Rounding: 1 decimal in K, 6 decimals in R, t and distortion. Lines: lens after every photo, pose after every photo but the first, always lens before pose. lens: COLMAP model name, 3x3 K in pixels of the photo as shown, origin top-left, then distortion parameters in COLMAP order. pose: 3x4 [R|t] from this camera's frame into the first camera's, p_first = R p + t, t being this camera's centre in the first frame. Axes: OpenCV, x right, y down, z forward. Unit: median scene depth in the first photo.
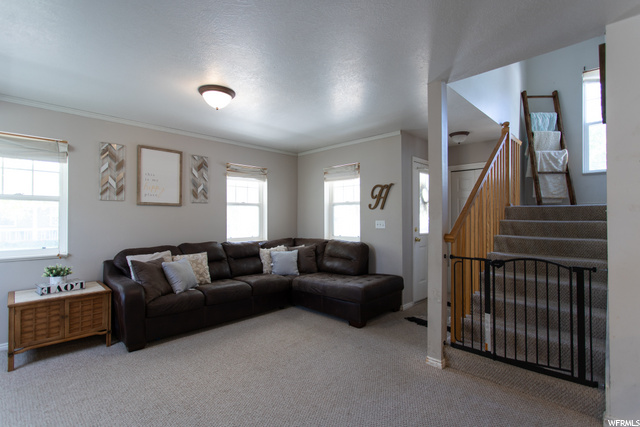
lens RADIAL K [[300.5, 0, 320.0], [0, 300.5, 215.4], [0, 0, 1]] dist [0.000815, 0.000343]
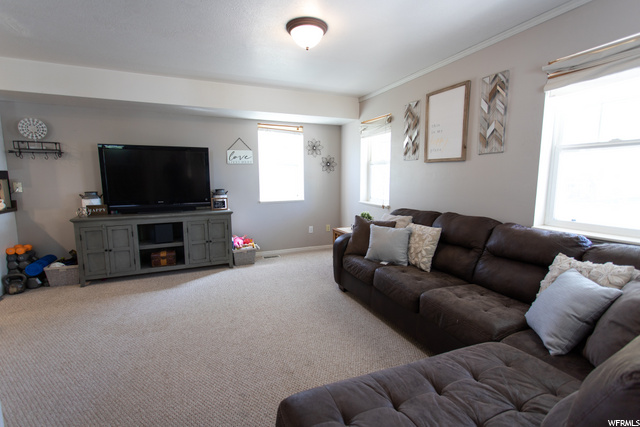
lens RADIAL K [[300.5, 0, 320.0], [0, 300.5, 215.4], [0, 0, 1]] dist [0.000815, 0.000343]
pose [[-0.369348, 0.121635, -0.921296, 0.350021], [0.009117, 0.991823, 0.127292, 0.003727], [0.929246, 0.038616, -0.367437, 0.987536]]
